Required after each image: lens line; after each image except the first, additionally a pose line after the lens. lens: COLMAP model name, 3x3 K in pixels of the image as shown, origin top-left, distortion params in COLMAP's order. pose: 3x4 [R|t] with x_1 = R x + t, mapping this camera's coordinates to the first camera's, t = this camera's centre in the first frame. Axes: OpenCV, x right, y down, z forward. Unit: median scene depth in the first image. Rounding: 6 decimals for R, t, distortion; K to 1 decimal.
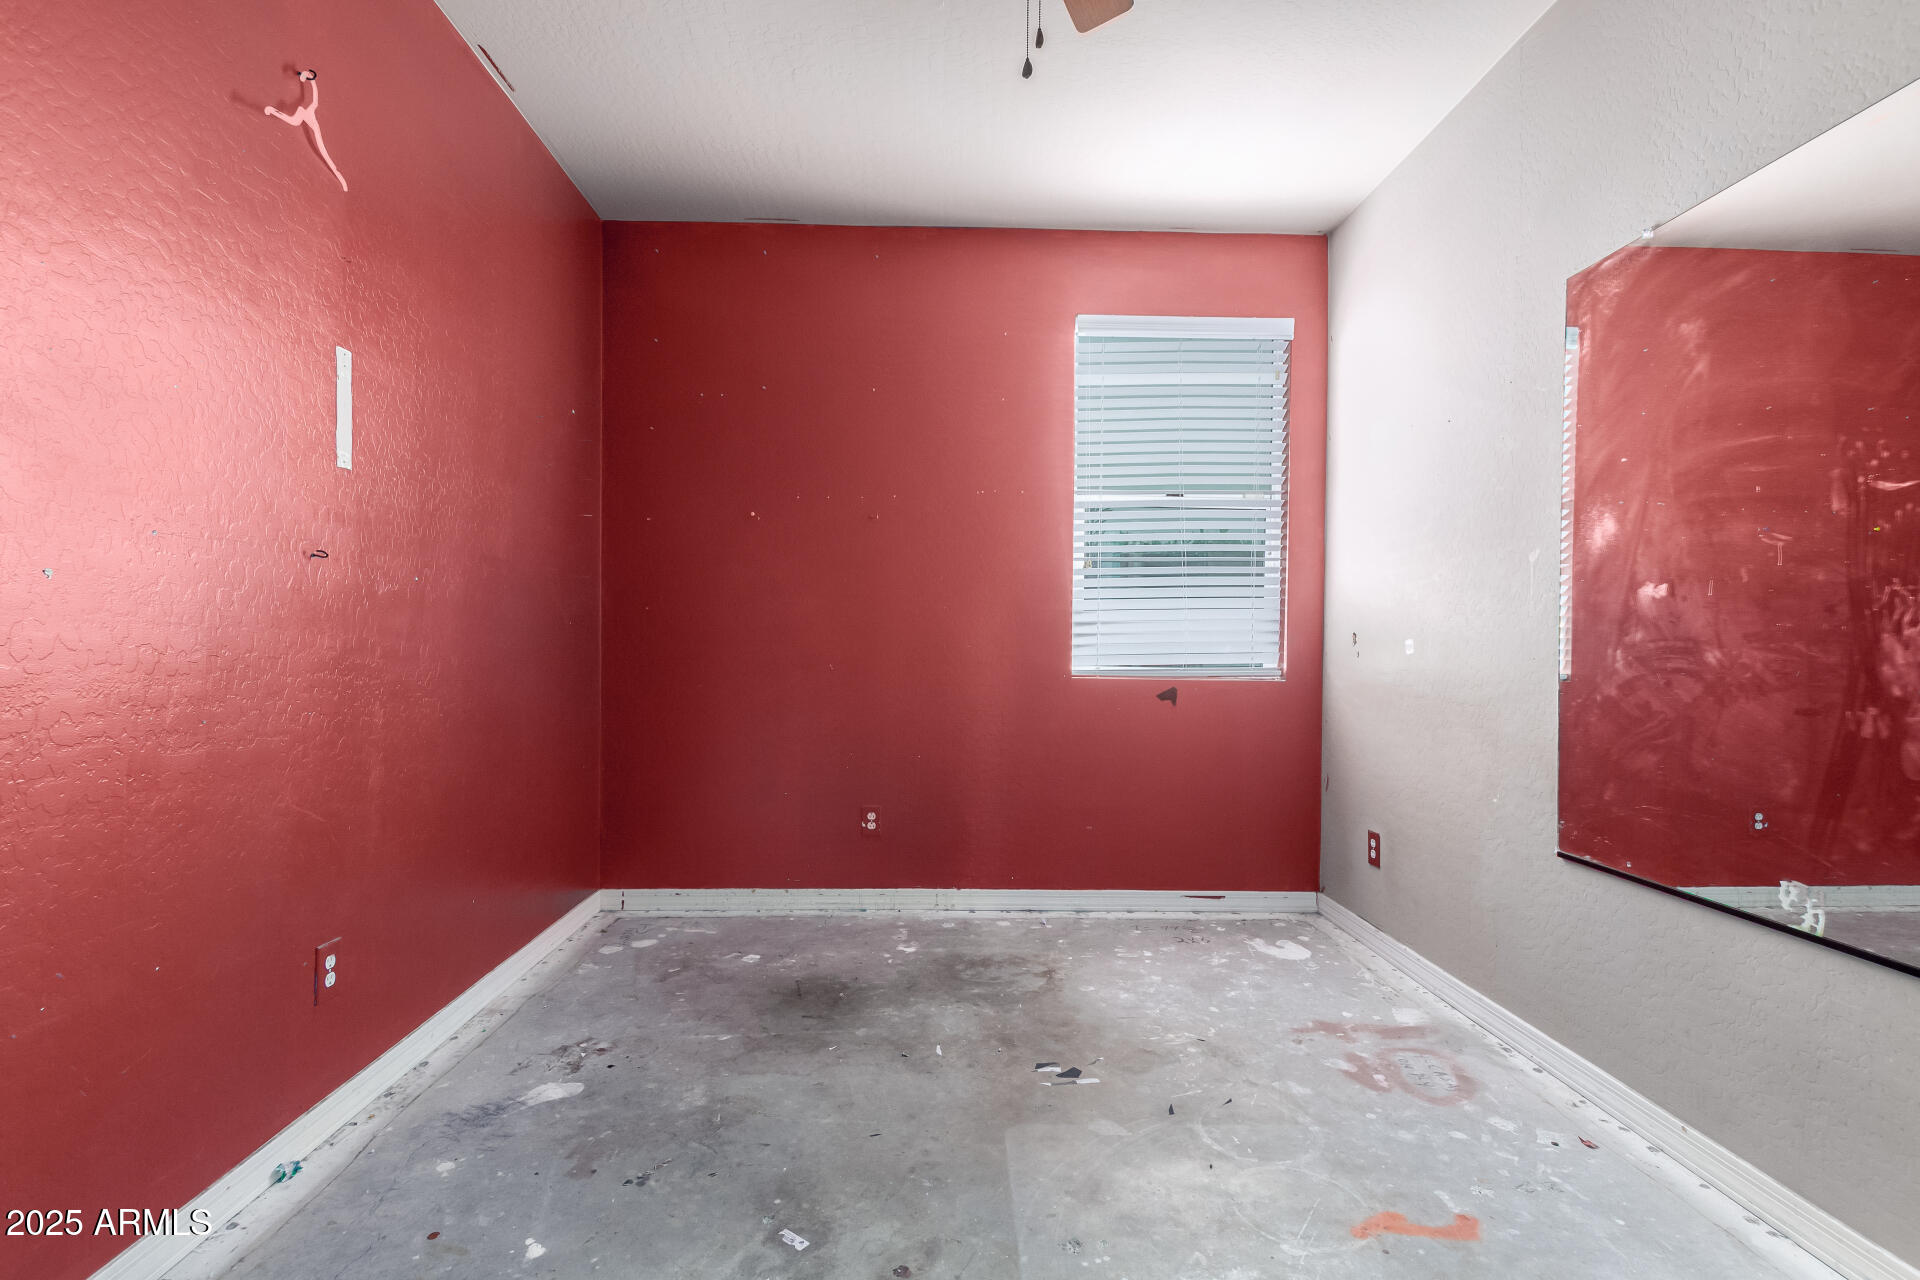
lens RADIAL K [[904.2, 0, 957.2], [0, 904.2, 650.2], [0, 0, 1]] dist [0.016439, -0.006838]
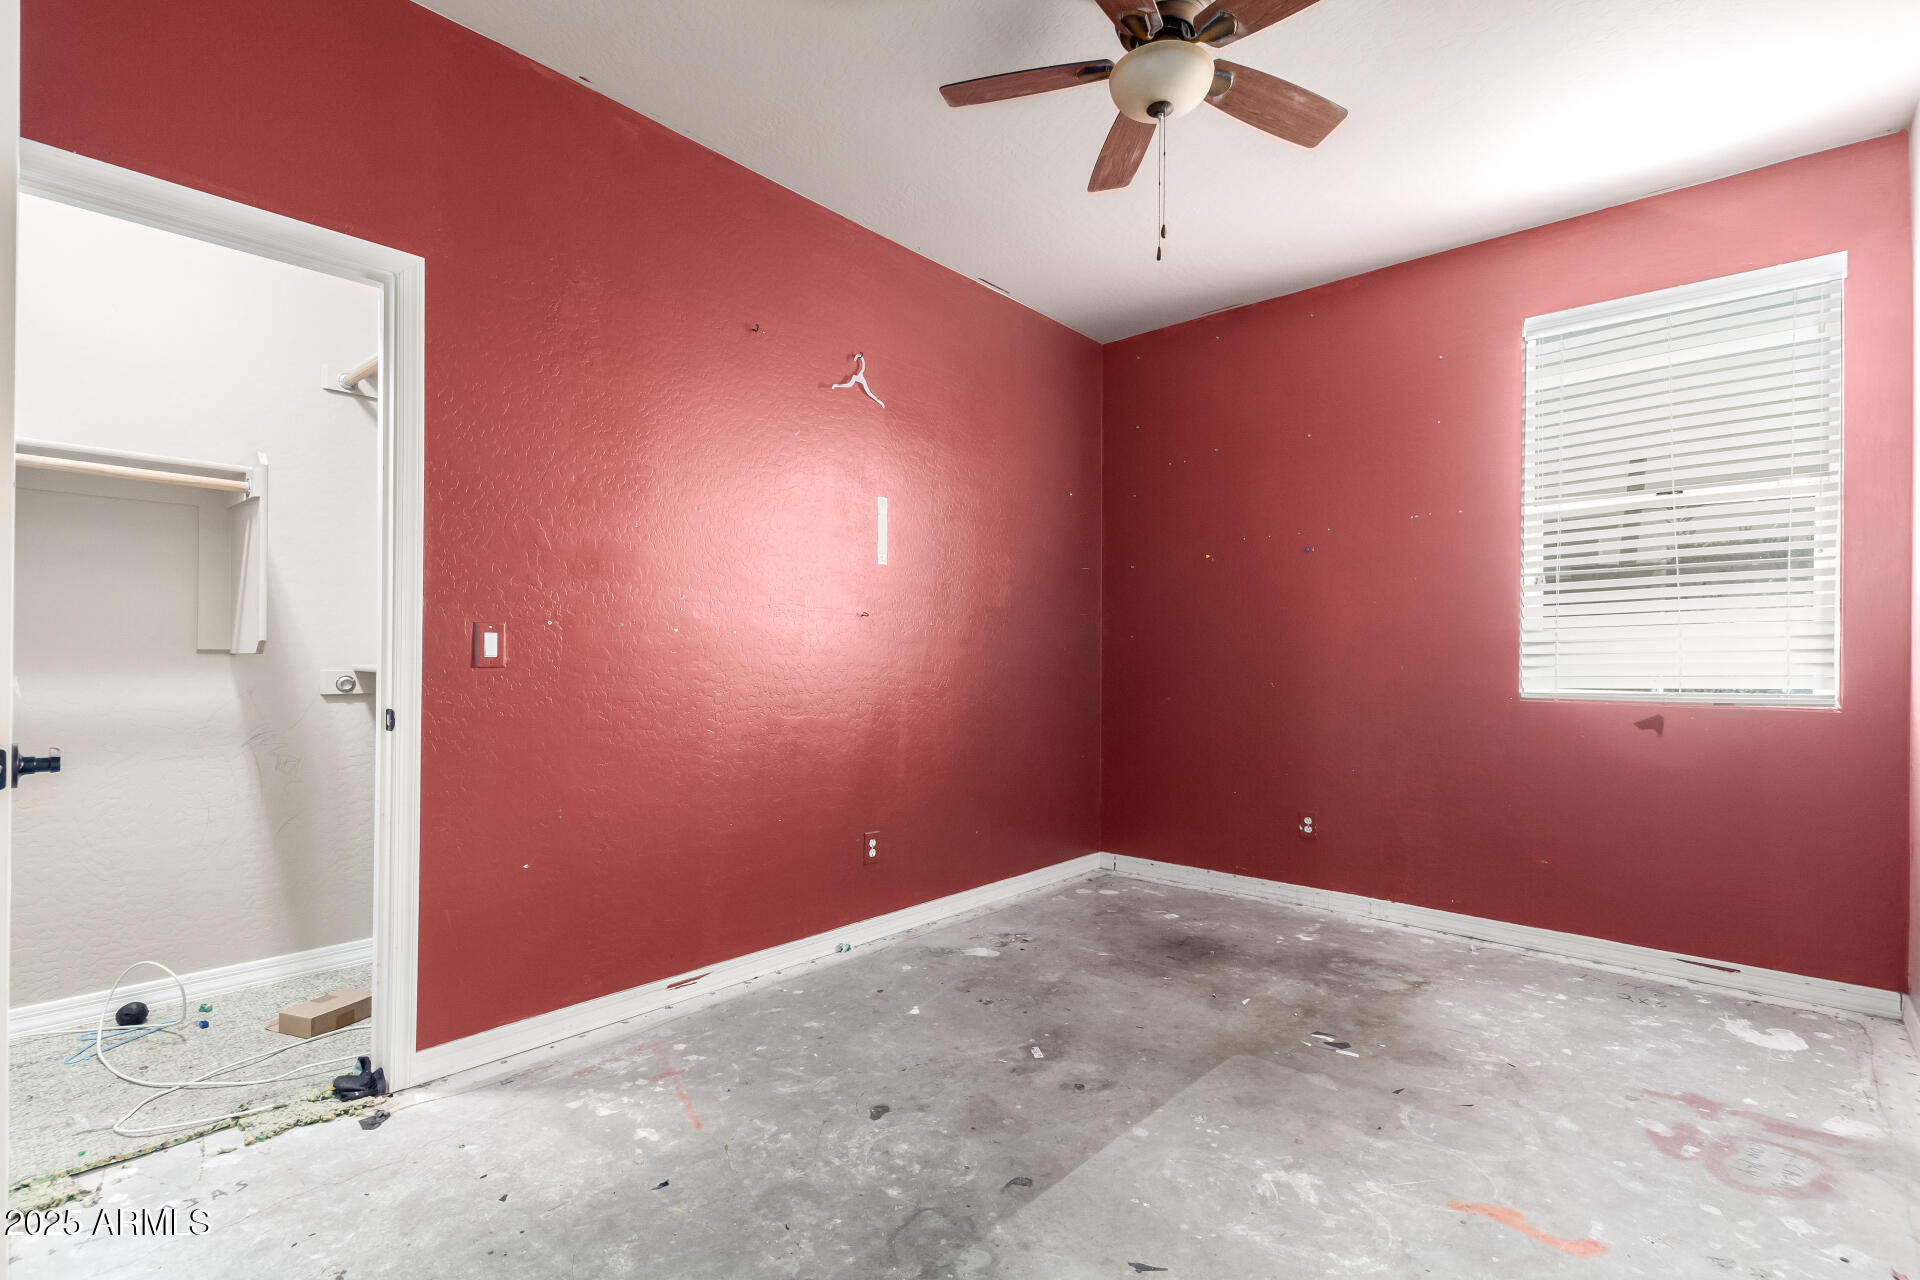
lens RADIAL K [[904.2, 0, 957.2], [0, 904.2, 650.2], [0, 0, 1]] dist [0.016439, -0.006838]
pose [[0.732150, -0.008617, -0.681089, 0.399766], [-0.005701, 0.999807, -0.018777, -0.000872], [0.681120, 0.017630, 0.731960, -0.116819]]
